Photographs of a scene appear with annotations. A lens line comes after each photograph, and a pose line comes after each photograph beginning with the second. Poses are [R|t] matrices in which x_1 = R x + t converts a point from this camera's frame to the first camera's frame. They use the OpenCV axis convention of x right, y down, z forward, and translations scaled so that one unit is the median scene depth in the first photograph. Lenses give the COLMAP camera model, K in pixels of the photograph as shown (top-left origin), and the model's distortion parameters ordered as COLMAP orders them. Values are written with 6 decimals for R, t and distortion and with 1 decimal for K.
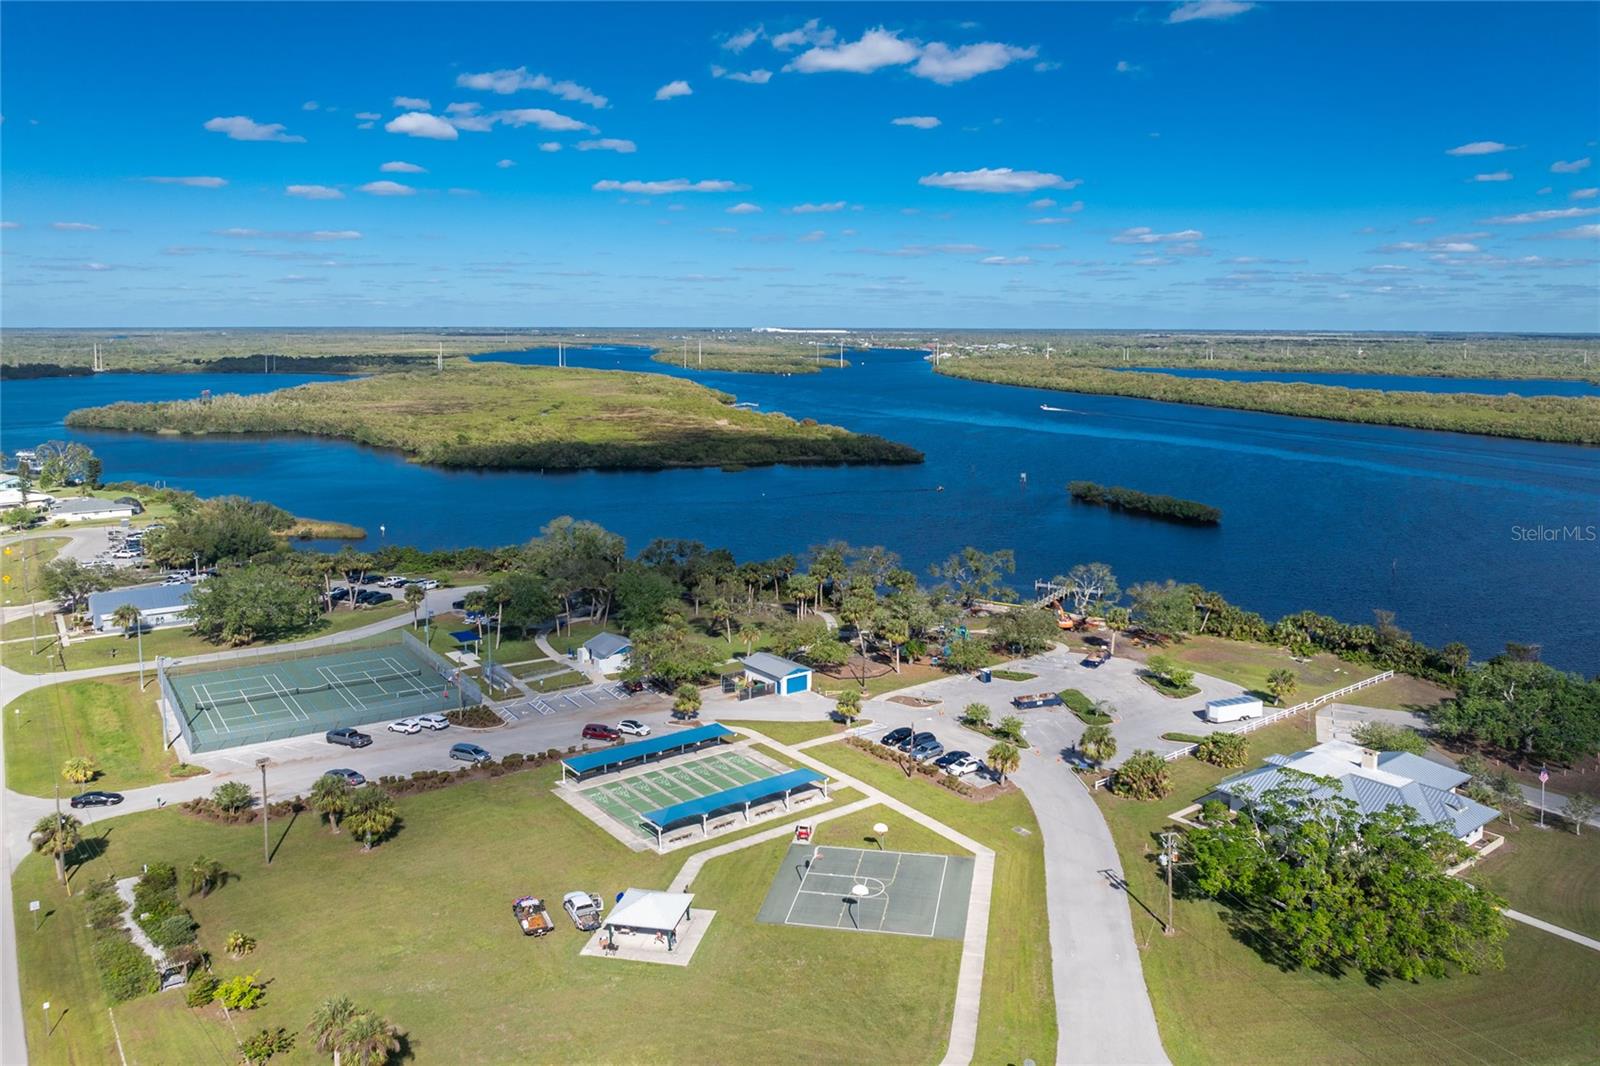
lens RADIAL K [[1116.5, 0, 800.0], [0, 1116.5, 533.0], [0, 0, 1]] dist [-0.032210, -0.002891]
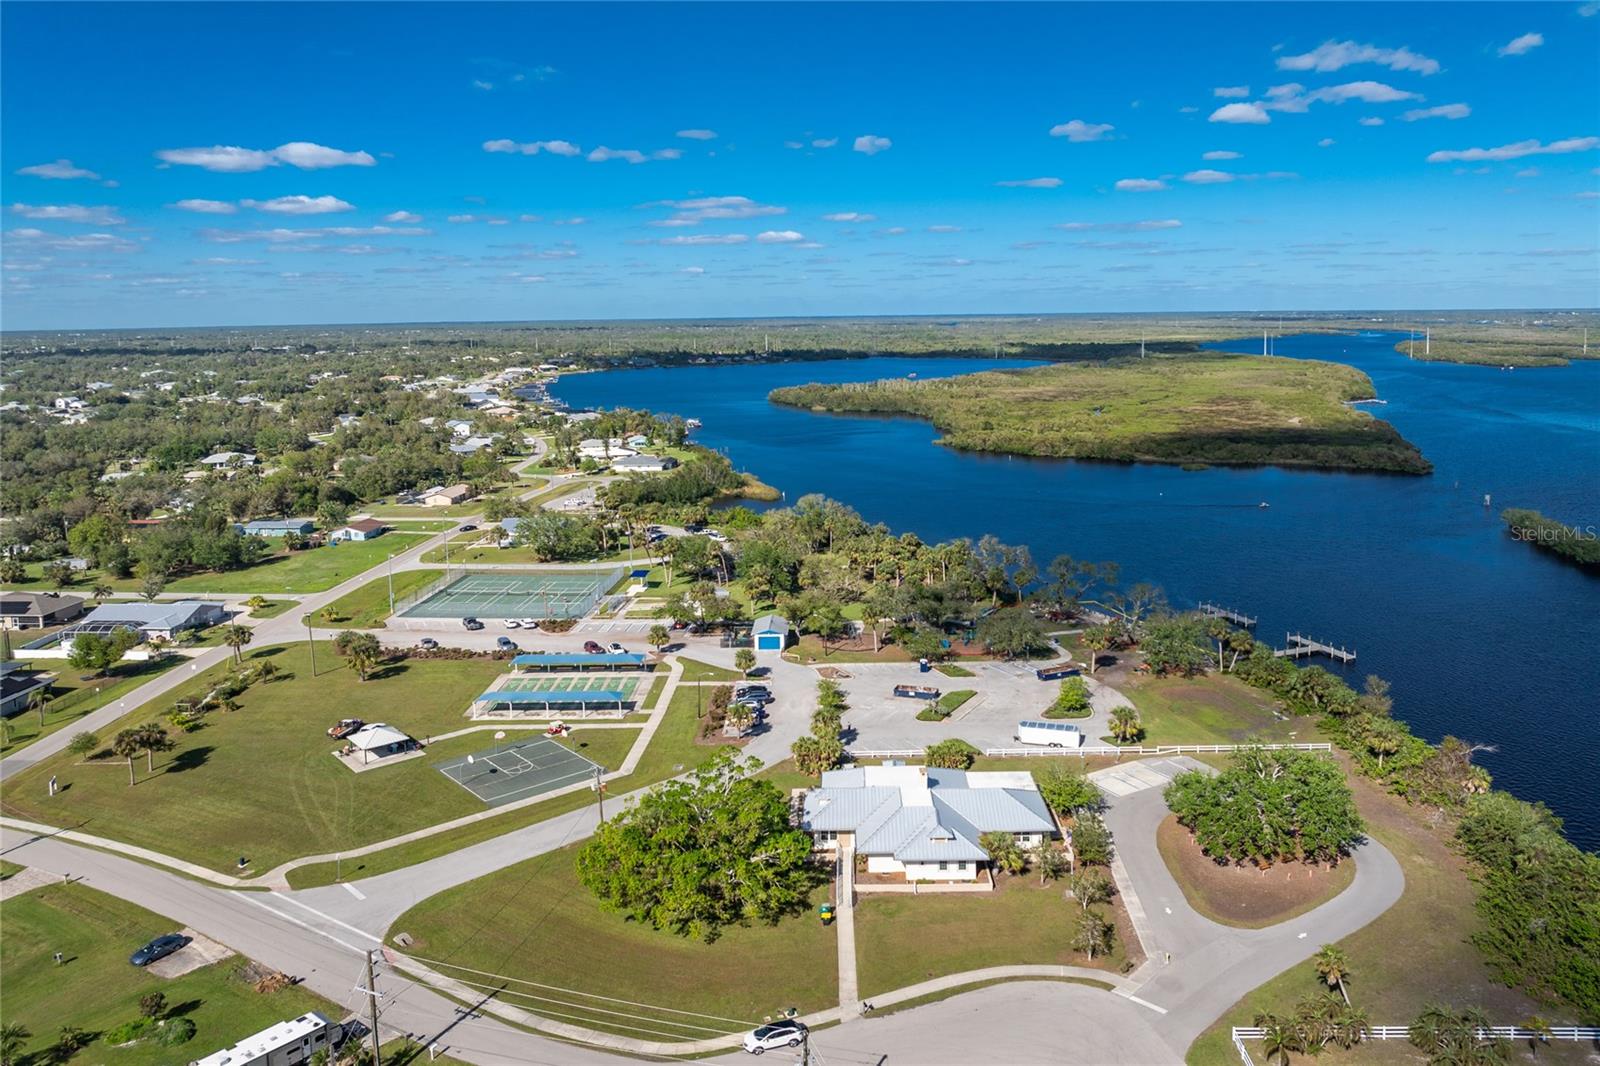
lens RADIAL K [[1121.9, 0, 868.1], [0, 1121.9, 480.2], [0, 0, 1]] dist [-0.029775, -0.000475]
pose [[0.801299, 0.073267, -0.593761, 0.272423], [-0.092811, 0.995681, -0.002389, -0.015883], [0.591021, 0.057021, 0.804638, 0.029823]]
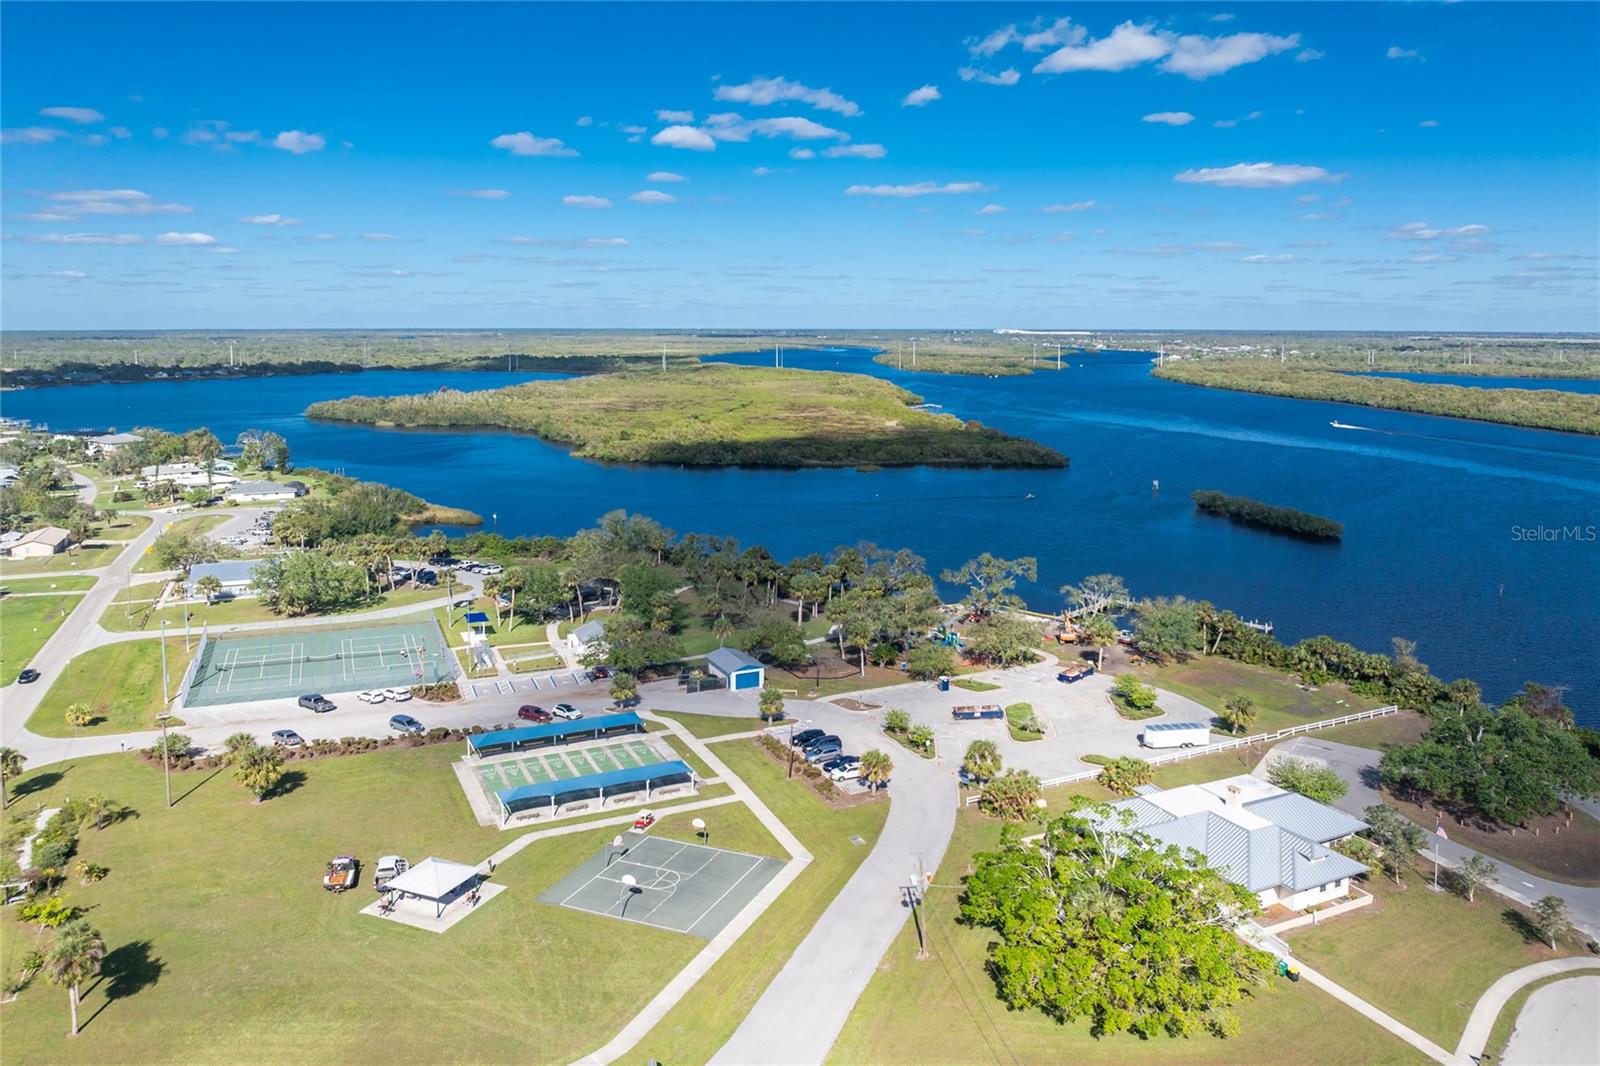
lens RADIAL K [[1110.8, 0, 821.5], [0, 1110.8, 520.5], [0, 0, 1]] dist [-0.031020, -0.001410]
pose [[0.980002, 0.032136, -0.196374, 0.089571], [-0.034384, 0.999376, -0.008048, -0.001446], [0.195993, 0.014639, 0.980496, 0.007247]]
